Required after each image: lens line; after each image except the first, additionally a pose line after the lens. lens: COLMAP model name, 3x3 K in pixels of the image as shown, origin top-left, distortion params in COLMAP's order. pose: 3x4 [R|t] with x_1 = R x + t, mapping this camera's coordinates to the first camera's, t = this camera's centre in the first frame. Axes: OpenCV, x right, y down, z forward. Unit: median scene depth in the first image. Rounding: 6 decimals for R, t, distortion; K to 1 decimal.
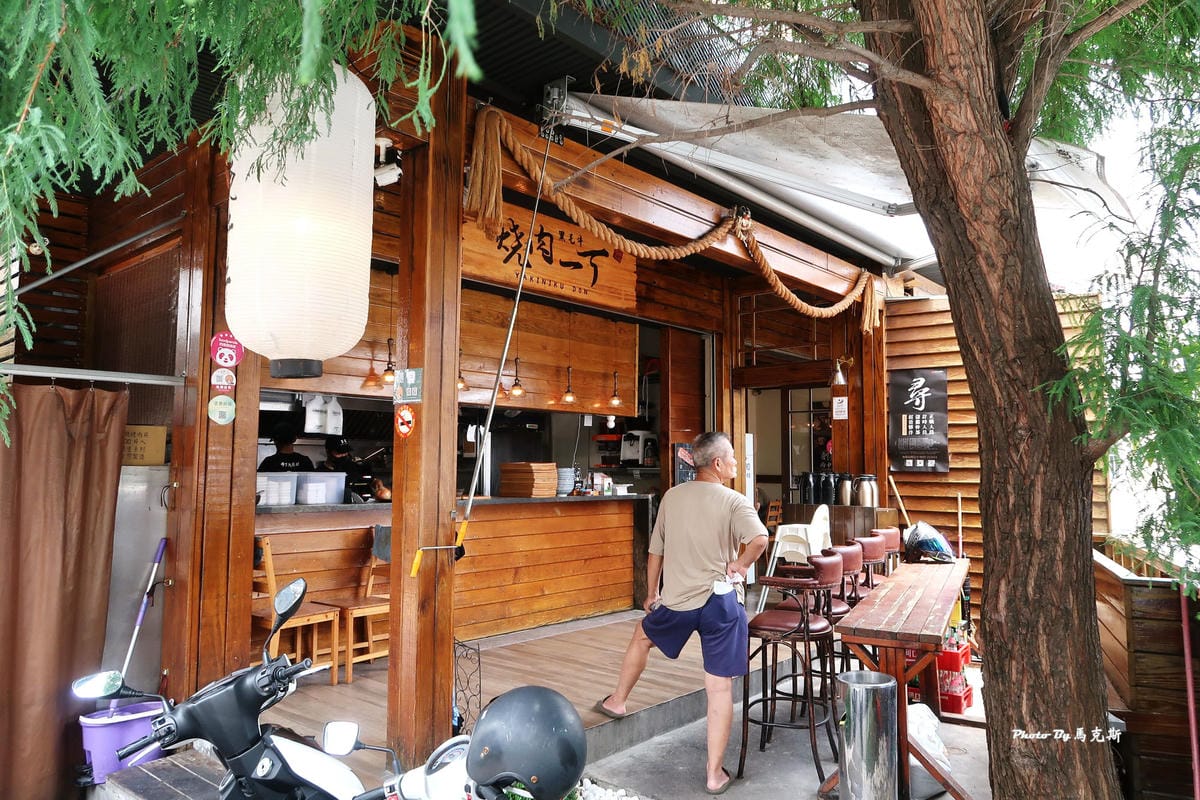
lens RADIAL K [[826.5, 0, 598.1], [0, 826.5, 399.2], [0, 0, 1]] dist [-0.040331, 0.019838]
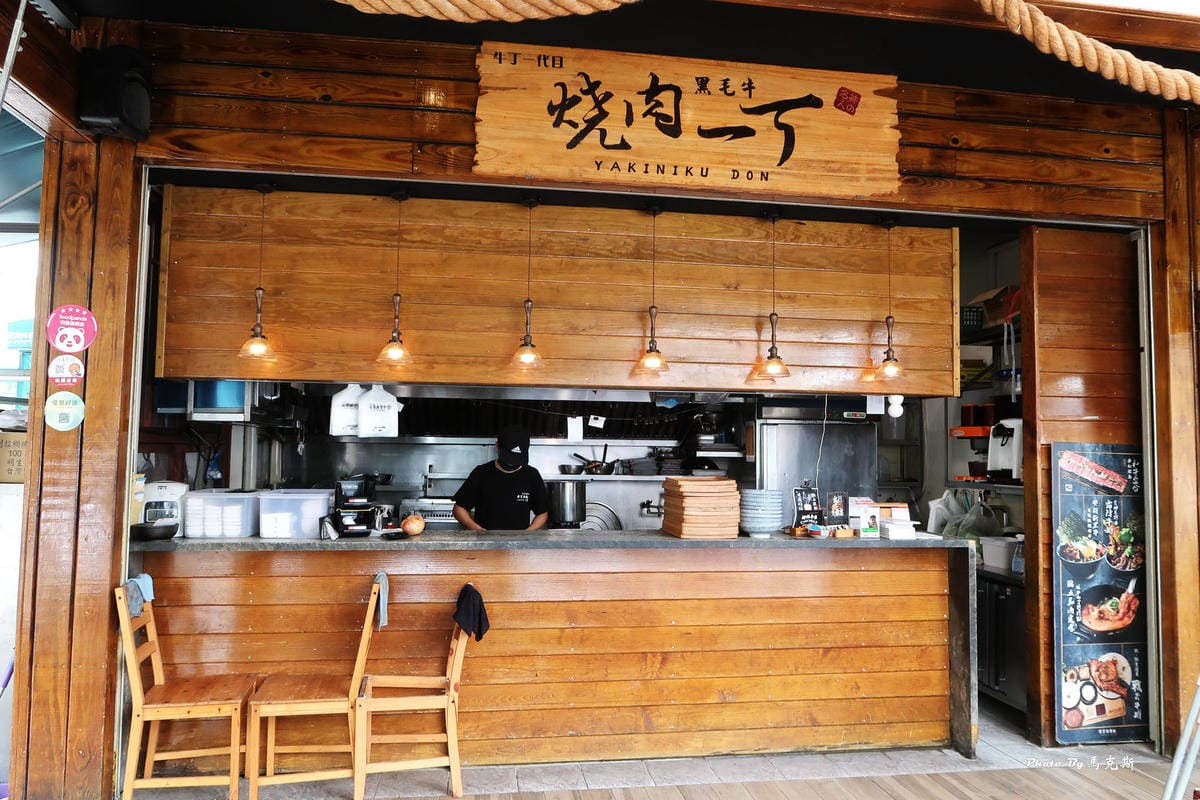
lens RADIAL K [[826.5, 0, 604.8], [0, 826.5, 399.6], [0, 0, 1]] dist [-0.040331, 0.019838]
pose [[0.762764, -0.032922, -0.645838, 0.273660], [0.043783, 0.999041, 0.000783, 0.016484], [0.645193, -0.028874, 0.763474, 0.535048]]
